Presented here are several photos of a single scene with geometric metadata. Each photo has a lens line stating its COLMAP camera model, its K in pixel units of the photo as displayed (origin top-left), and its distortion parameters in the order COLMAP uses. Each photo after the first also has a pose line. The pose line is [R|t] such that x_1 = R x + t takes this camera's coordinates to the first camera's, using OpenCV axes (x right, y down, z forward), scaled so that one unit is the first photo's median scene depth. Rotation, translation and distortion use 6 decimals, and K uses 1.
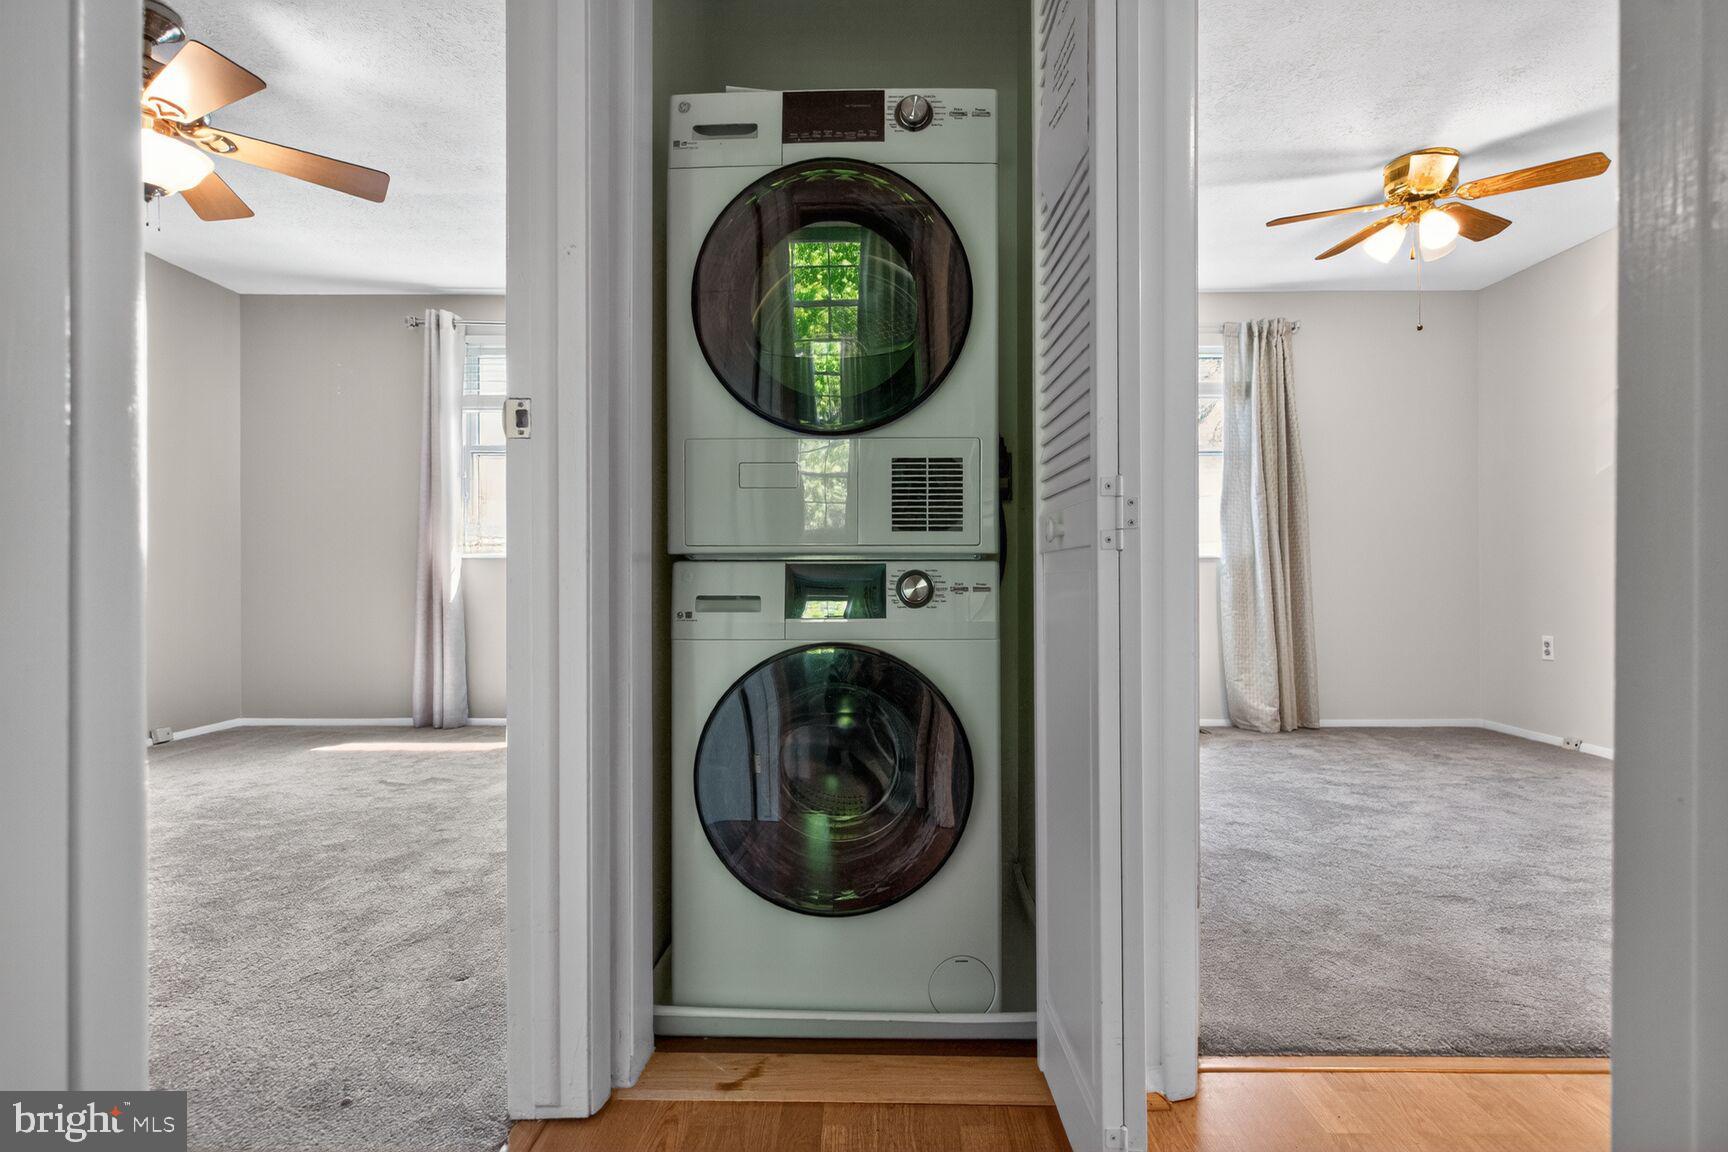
lens RADIAL K [[844.6, 0, 864.0], [0, 844.6, 576.0], [0, 0, 1]] dist [0.001332, 0.000595]
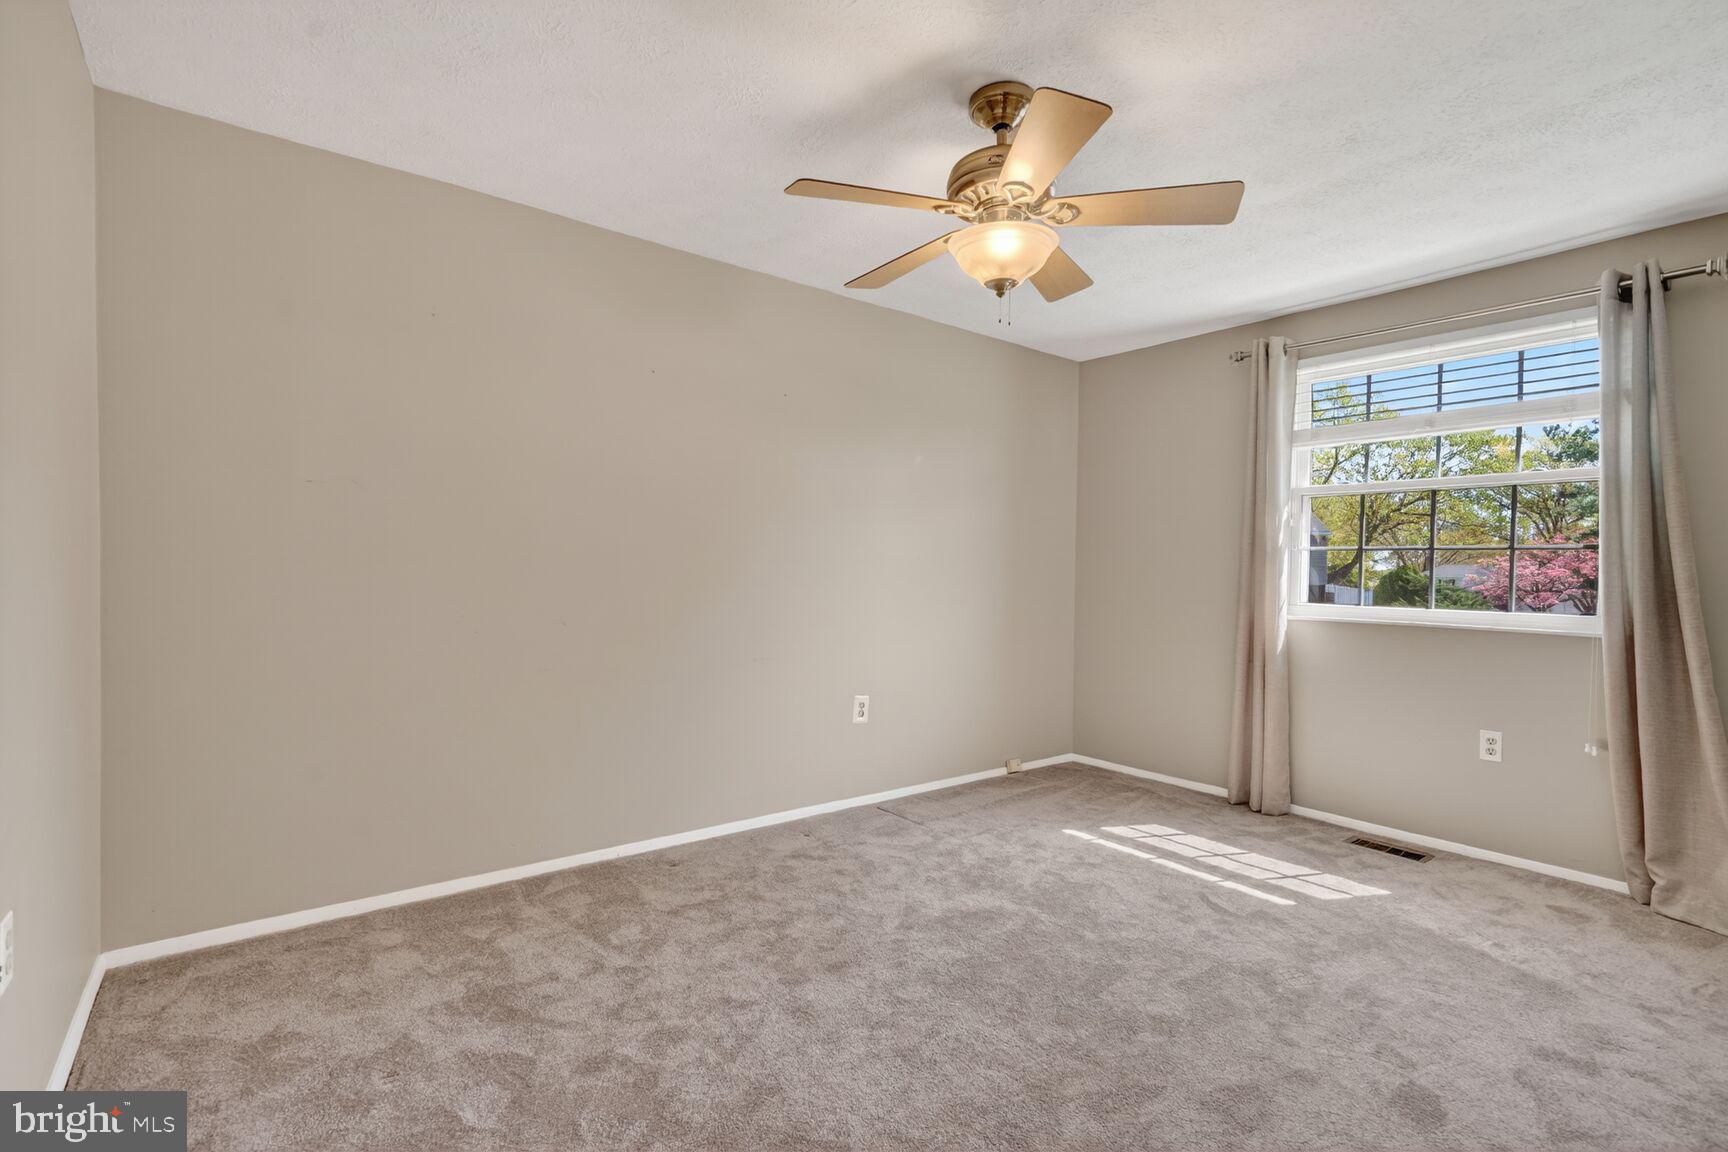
lens RADIAL K [[779.7, 0, 864.0], [0, 779.7, 576.0], [0, 0, 1]] dist [-0.013706, -0.000065]
pose [[0.622513, 0.021691, -0.782309, -0.220213], [-0.015812, 0.999760, 0.015139, -0.122395], [0.782450, 0.002946, 0.622707, 0.294608]]
